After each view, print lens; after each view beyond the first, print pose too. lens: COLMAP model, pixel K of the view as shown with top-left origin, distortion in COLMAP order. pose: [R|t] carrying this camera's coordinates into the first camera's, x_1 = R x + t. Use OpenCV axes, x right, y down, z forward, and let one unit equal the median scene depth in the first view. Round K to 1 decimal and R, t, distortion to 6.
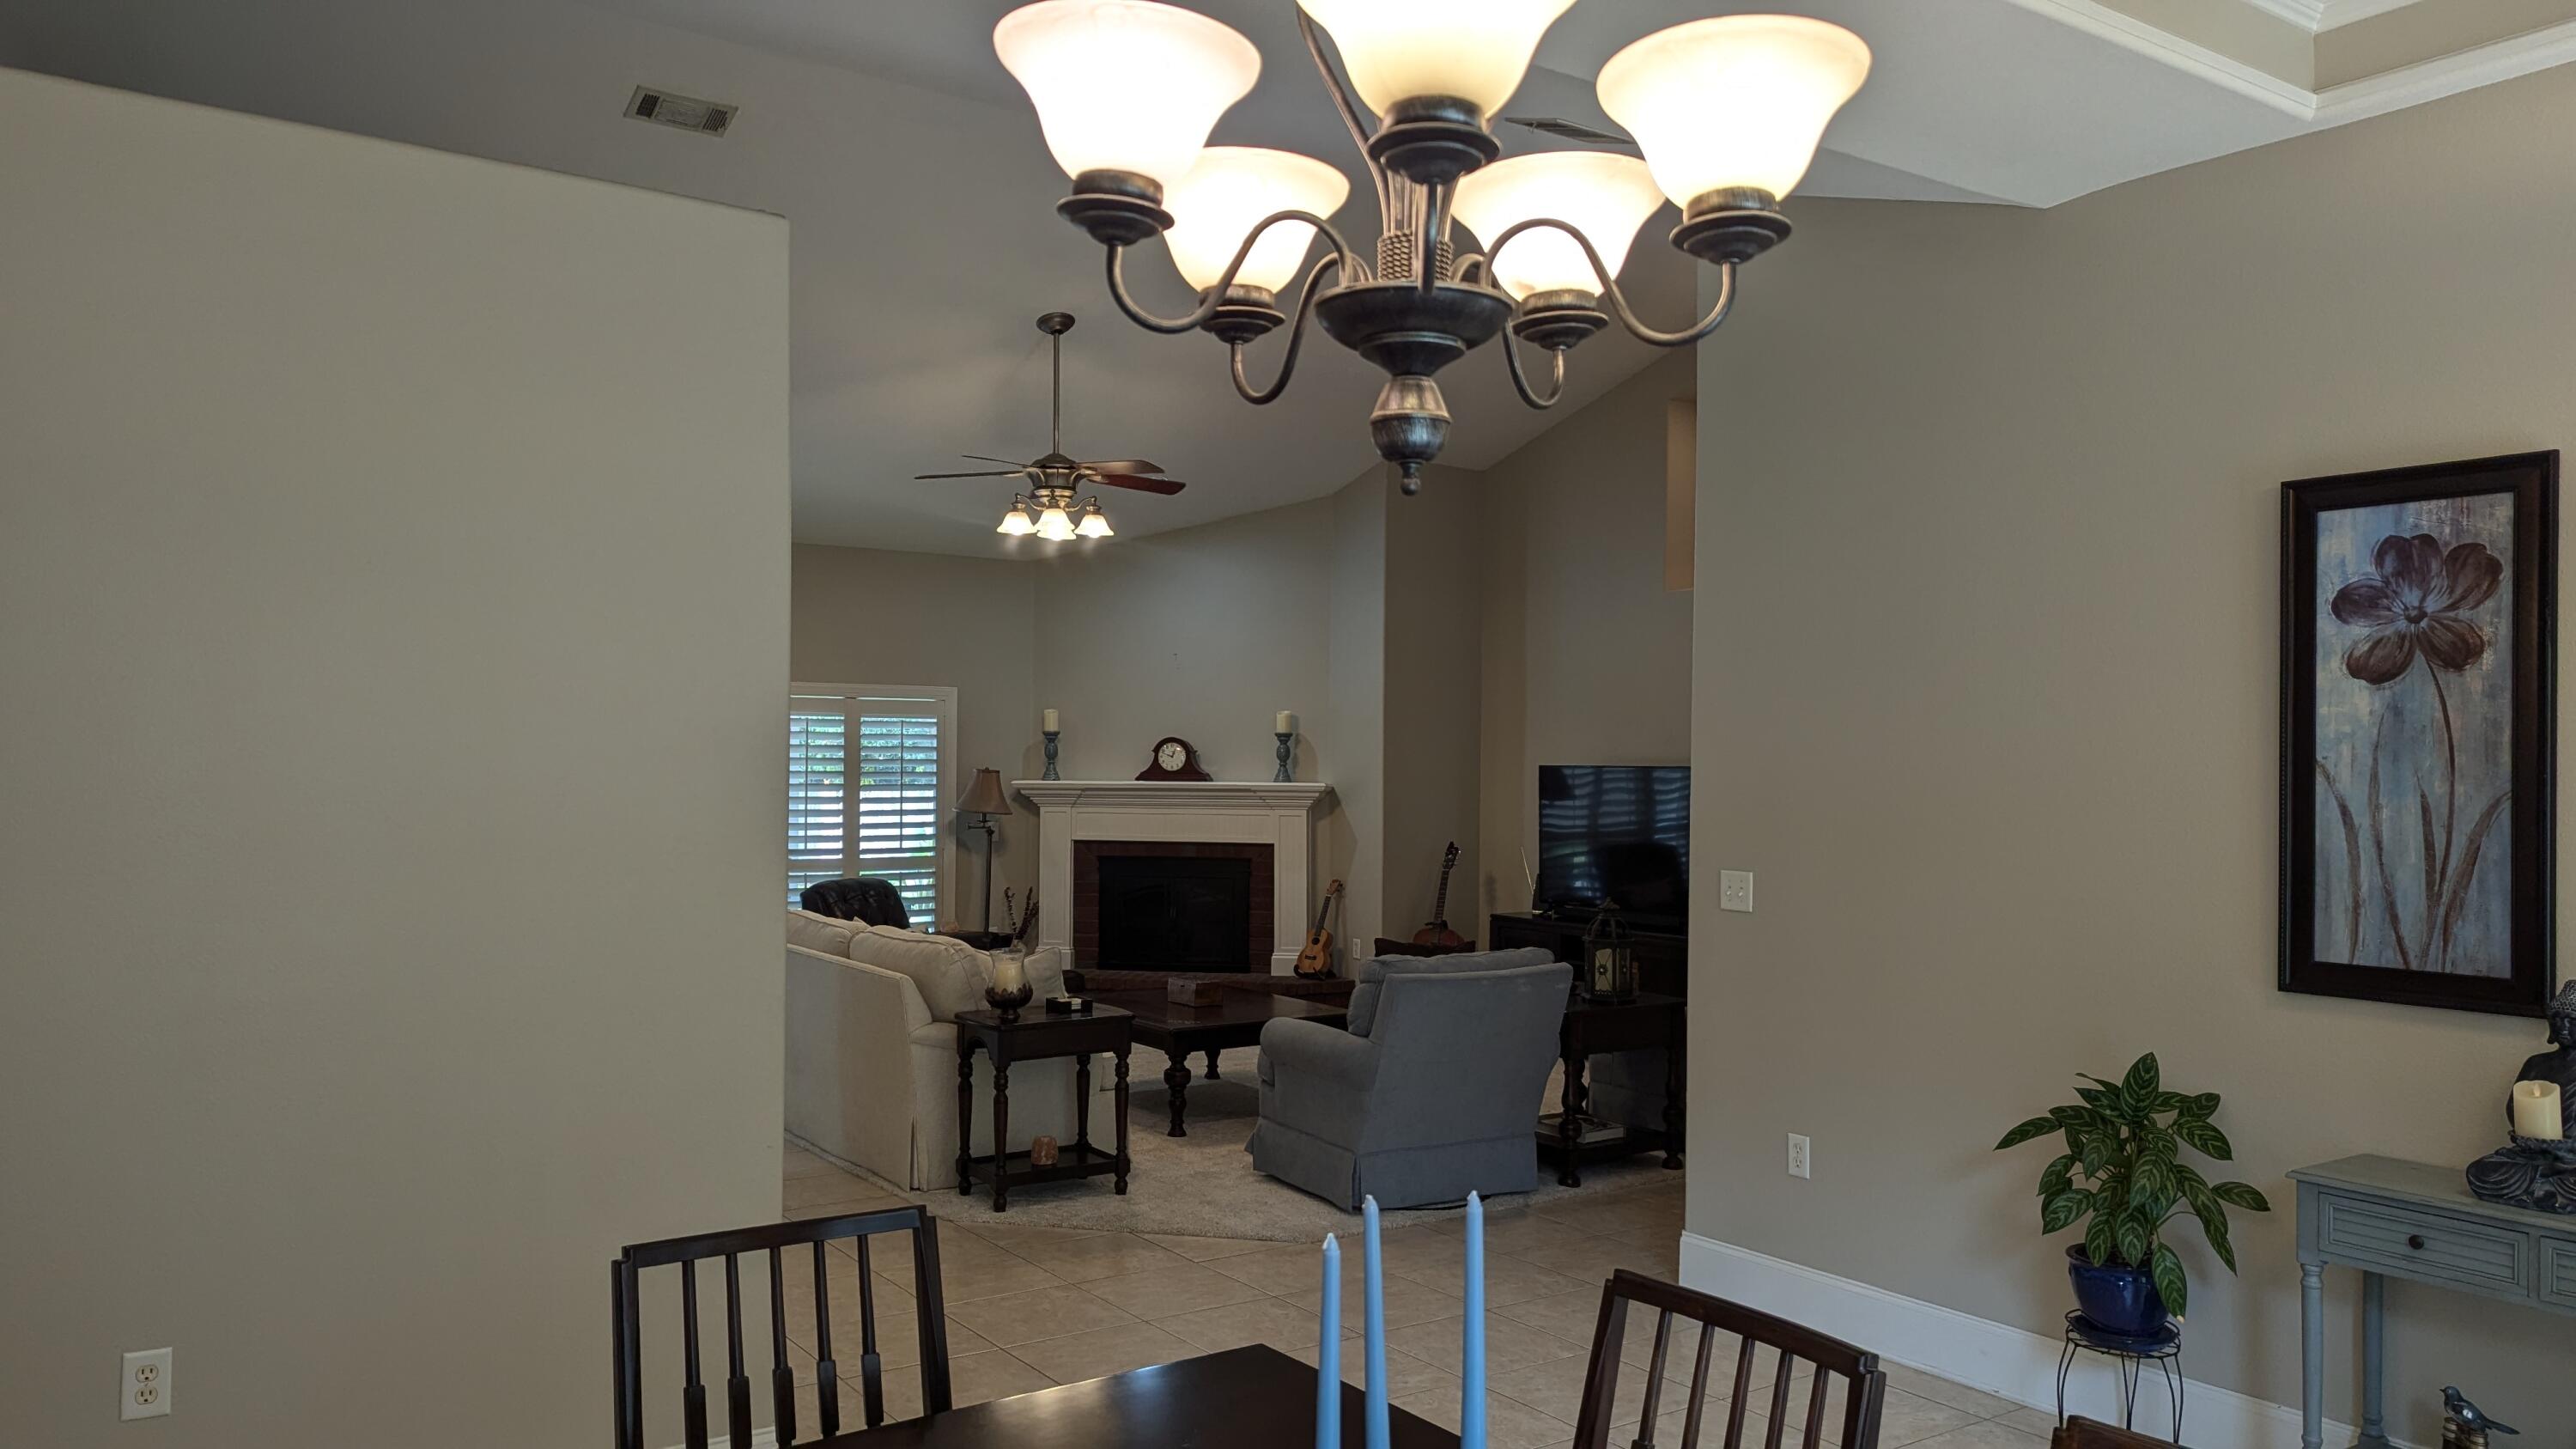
lens RADIAL K [[1796.1, 0, 1300.2], [0, 1796.1, 763.3], [0, 0, 1]] dist [0.080754, -0.000799]
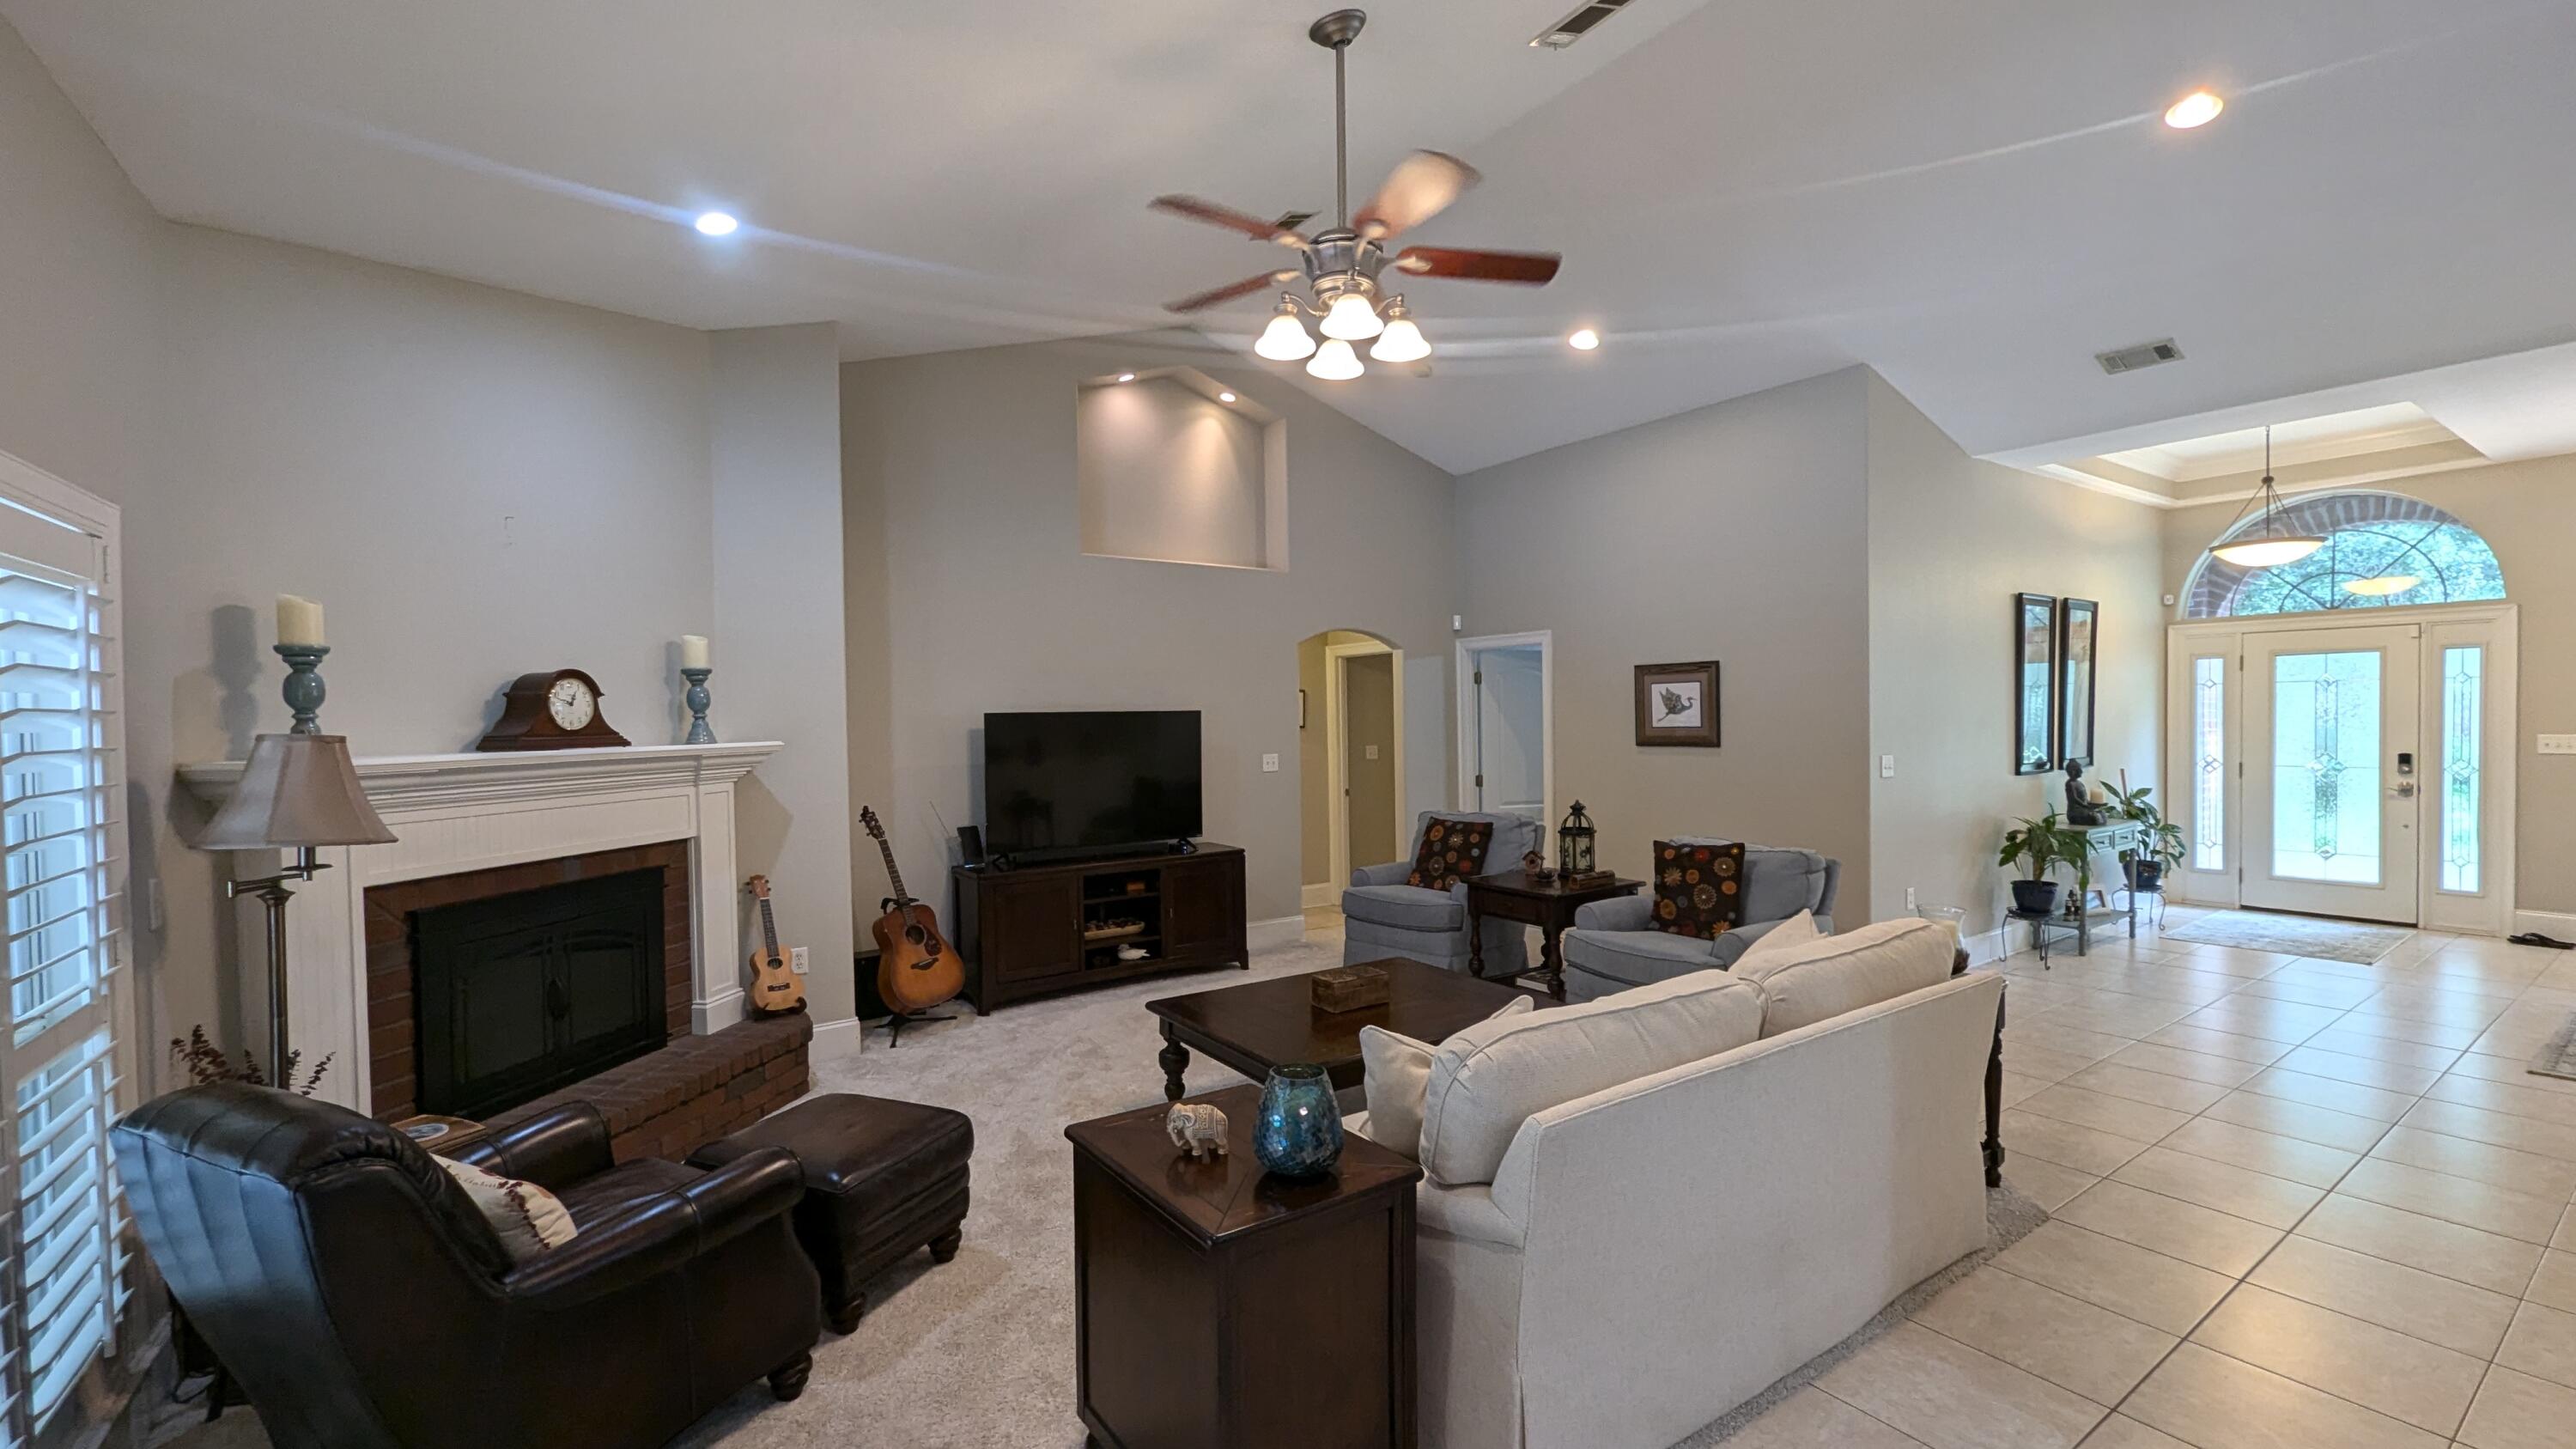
lens RADIAL K [[1063.2, 0, 1301.3], [0, 1063.2, 738.8], [0, 0, 1]] dist [0.001280, -0.000417]
pose [[-0.002147, -0.028352, 0.999596, -0.408280], [0.020314, 0.999390, 0.028390, 0.002315], [-0.999791, 0.020367, -0.001569, 0.787300]]
